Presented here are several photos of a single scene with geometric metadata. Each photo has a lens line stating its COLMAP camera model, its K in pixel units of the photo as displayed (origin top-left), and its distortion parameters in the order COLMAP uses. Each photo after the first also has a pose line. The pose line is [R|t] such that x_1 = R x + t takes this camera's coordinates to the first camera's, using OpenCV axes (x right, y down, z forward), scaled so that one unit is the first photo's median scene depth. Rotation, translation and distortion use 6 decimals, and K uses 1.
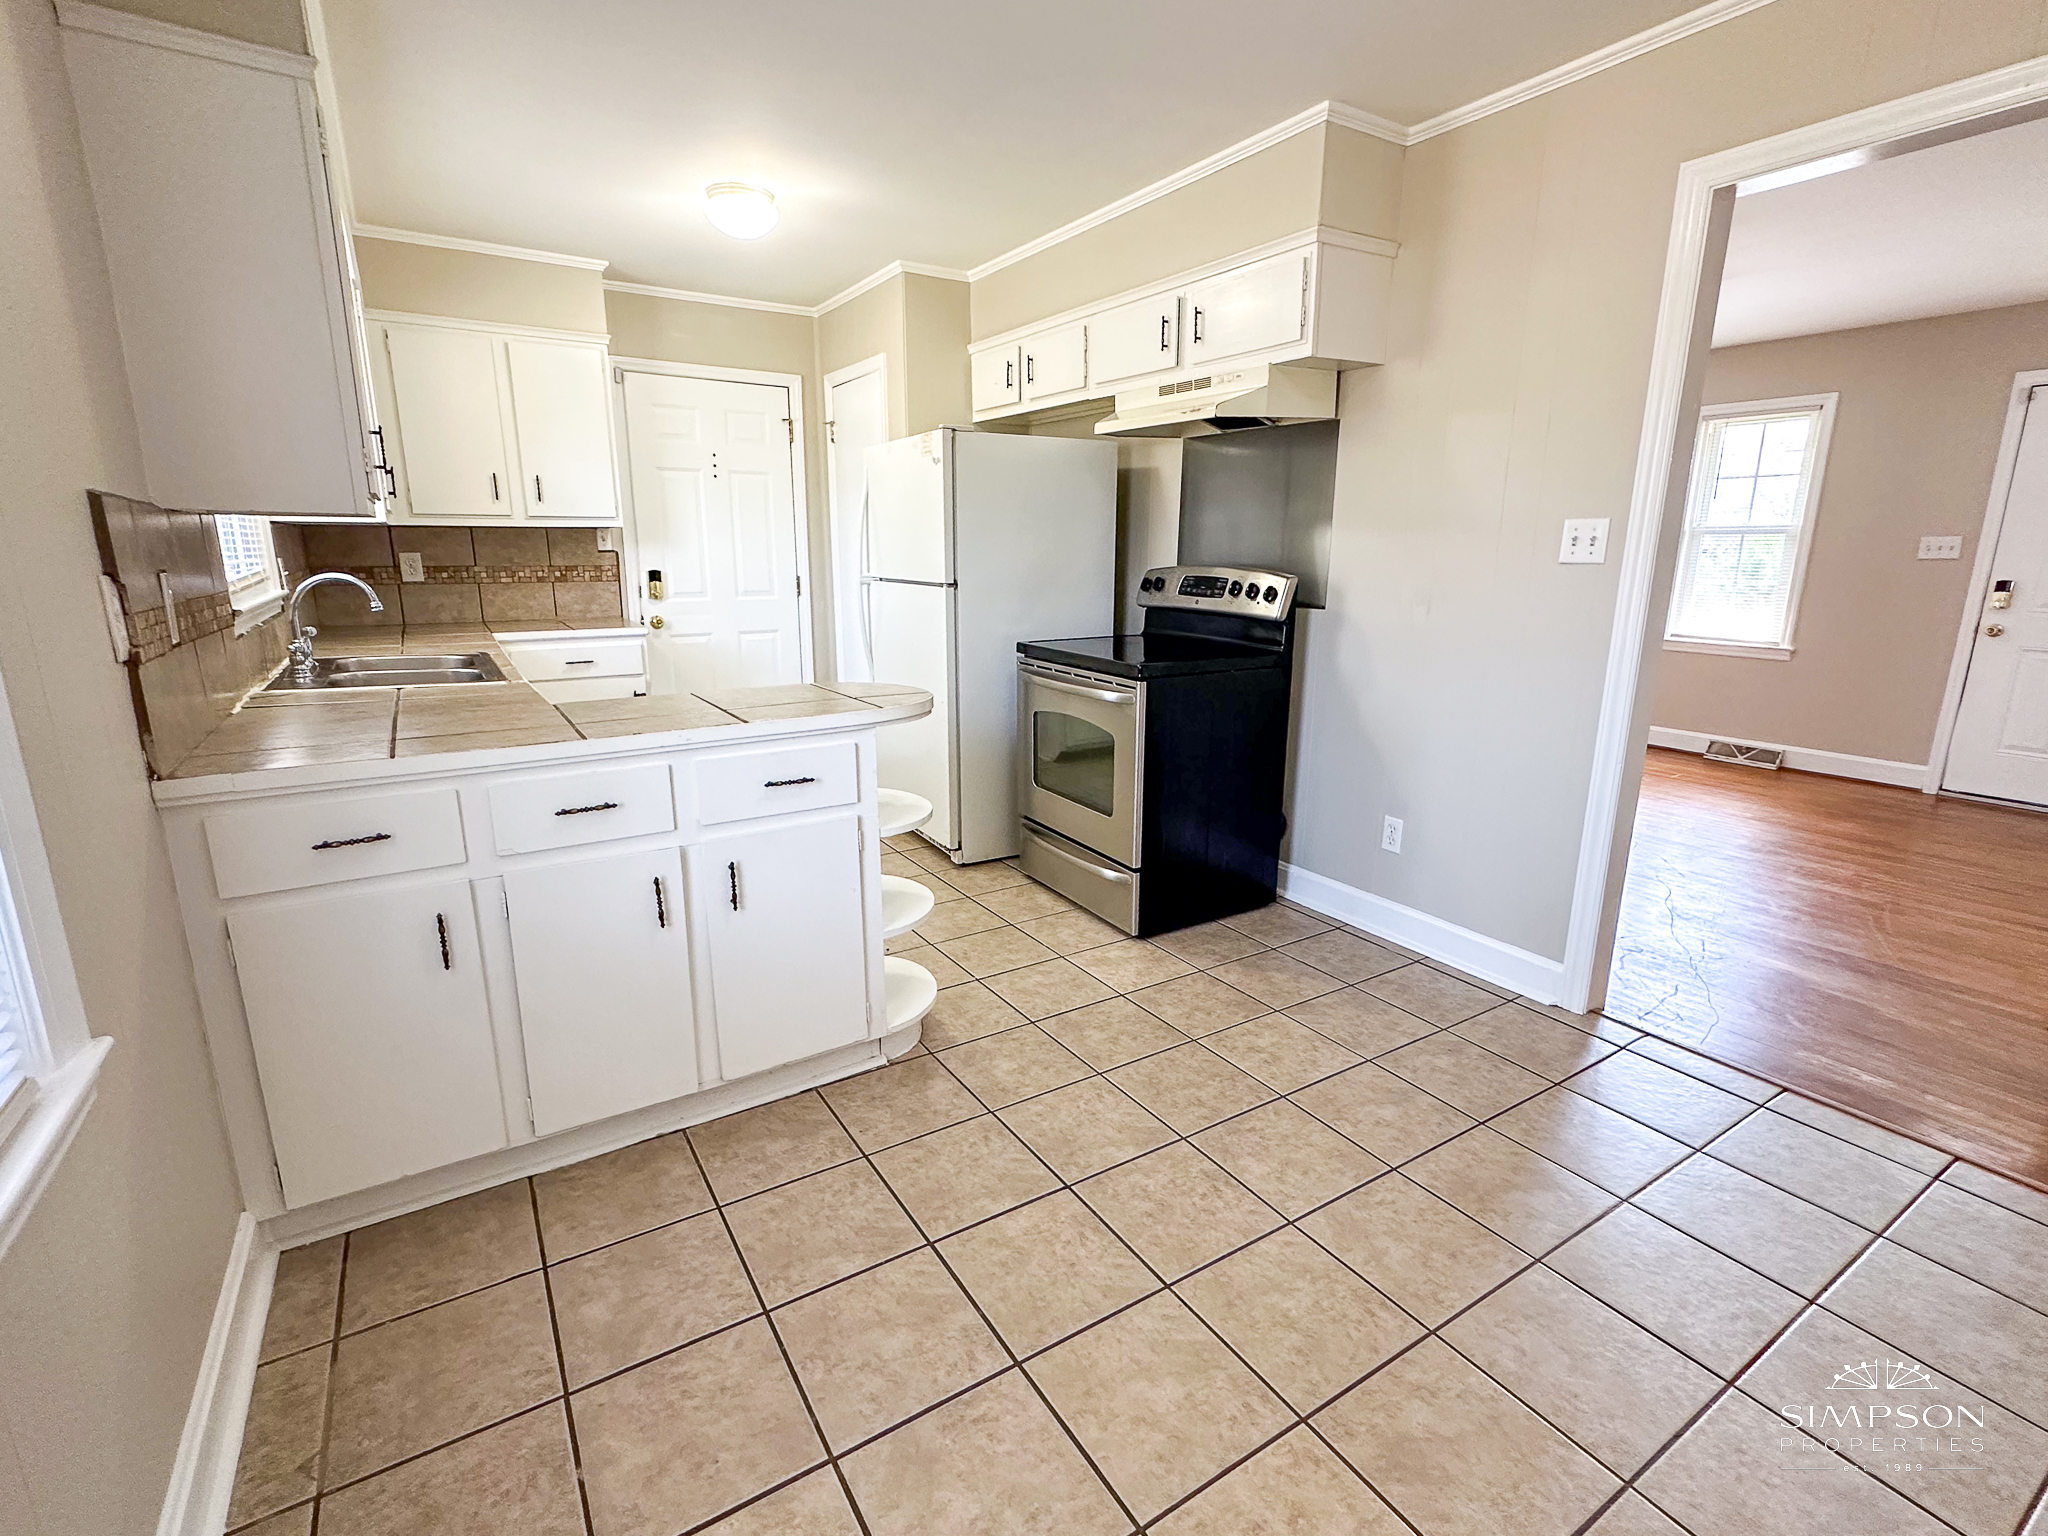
lens RADIAL K [[941.7, 0, 1029.0], [0, 941.7, 766.7], [0, 0, 1]] dist [-0.000075, -0.000002]
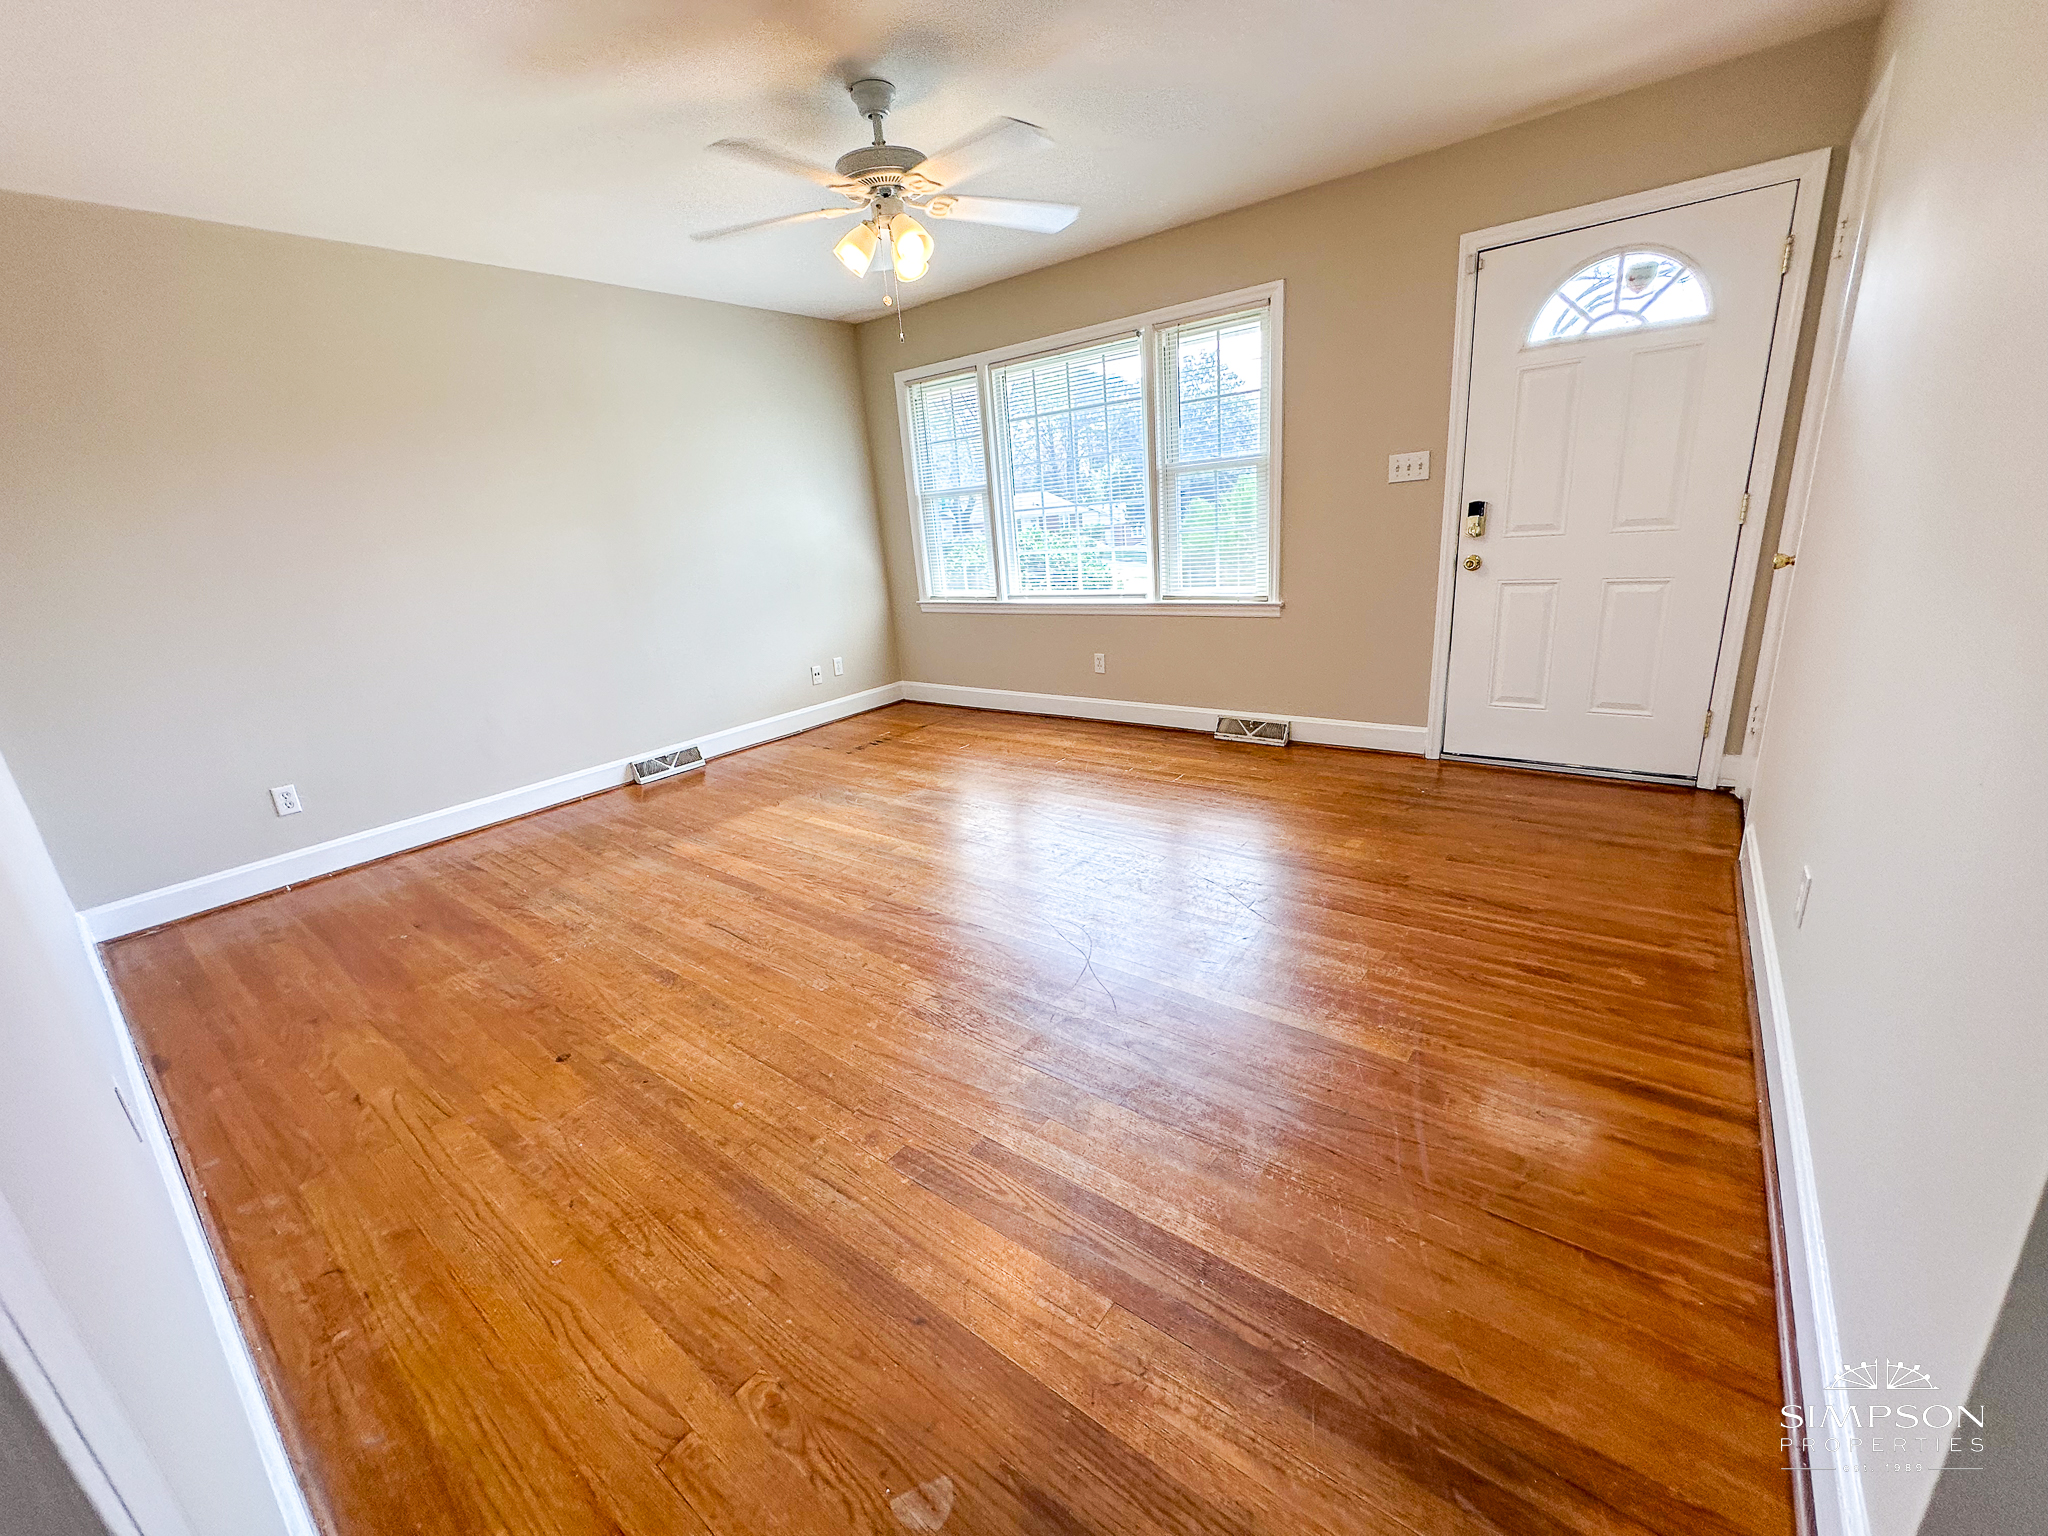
lens RADIAL K [[816.3, 0, 1026.3], [0, 816.3, 762.8], [0, 0, 1]] dist [0.001751, 0.000768]
pose [[0.938276, -0.179174, 0.295863, 0.376964], [0.159938, 0.983179, 0.088197, -0.090106], [-0.306689, -0.035434, 0.951150, 0.394233]]
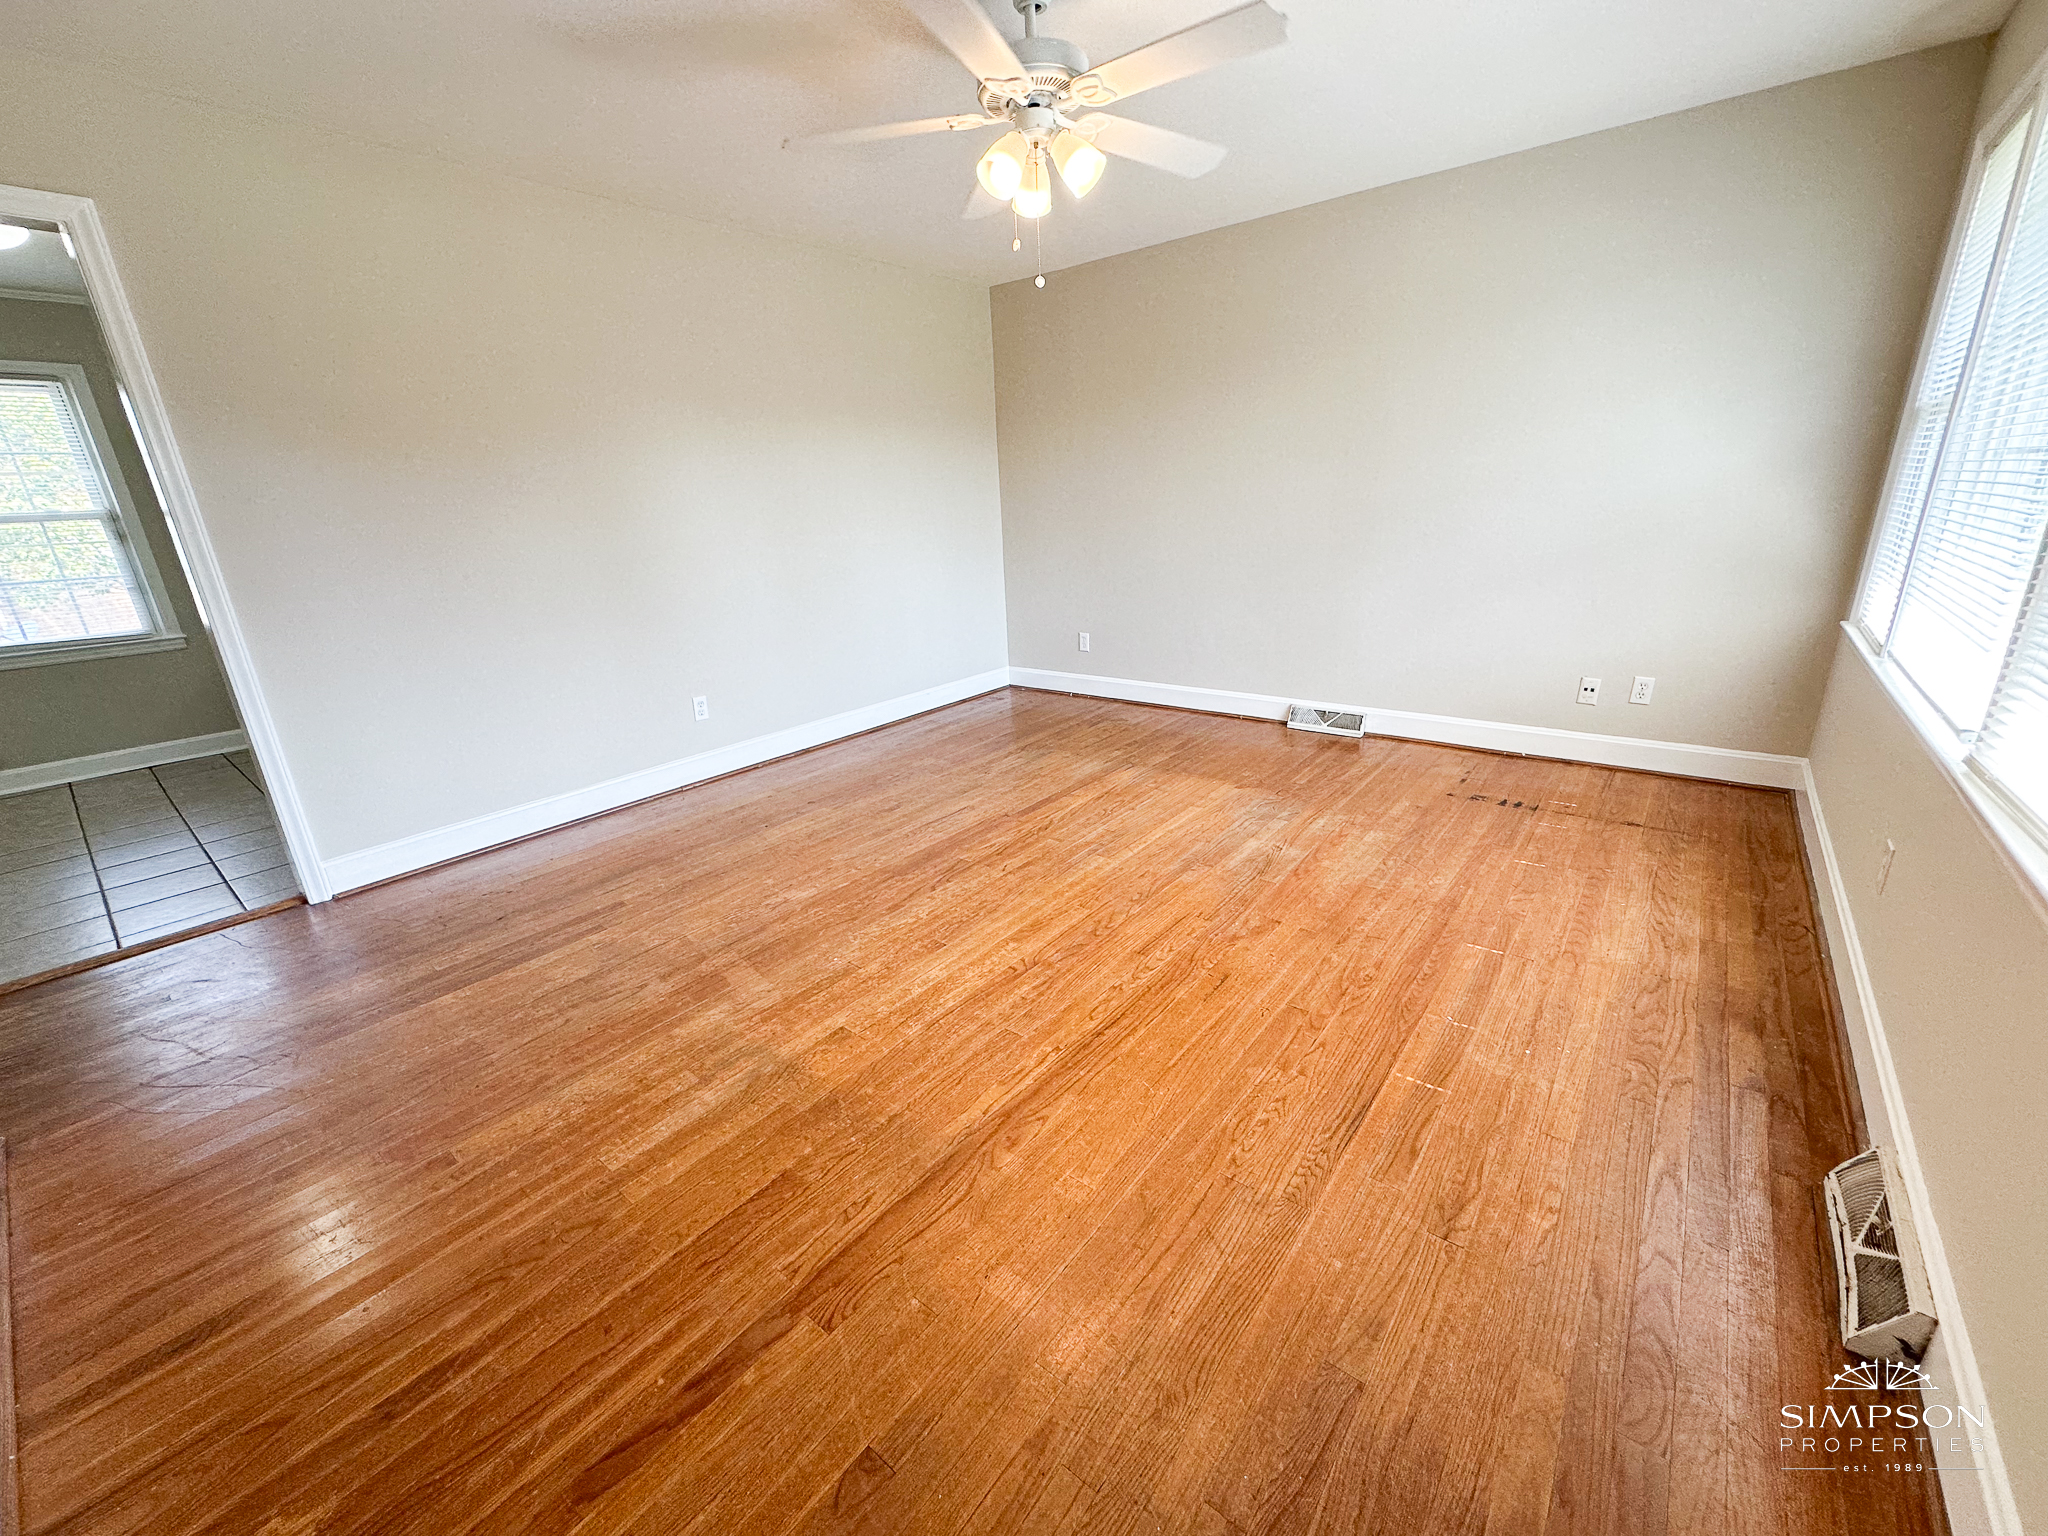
lens RADIAL K [[816.3, 0, 1019.5], [0, 816.3, 765.3], [0, 0, 1]] dist [0.001751, 0.000768]
pose [[0.314542, 0.272226, -0.909371, 0.940311], [-0.161989, 0.959337, 0.231153, -0.170141], [0.935320, 0.074600, 0.345850, 0.761014]]
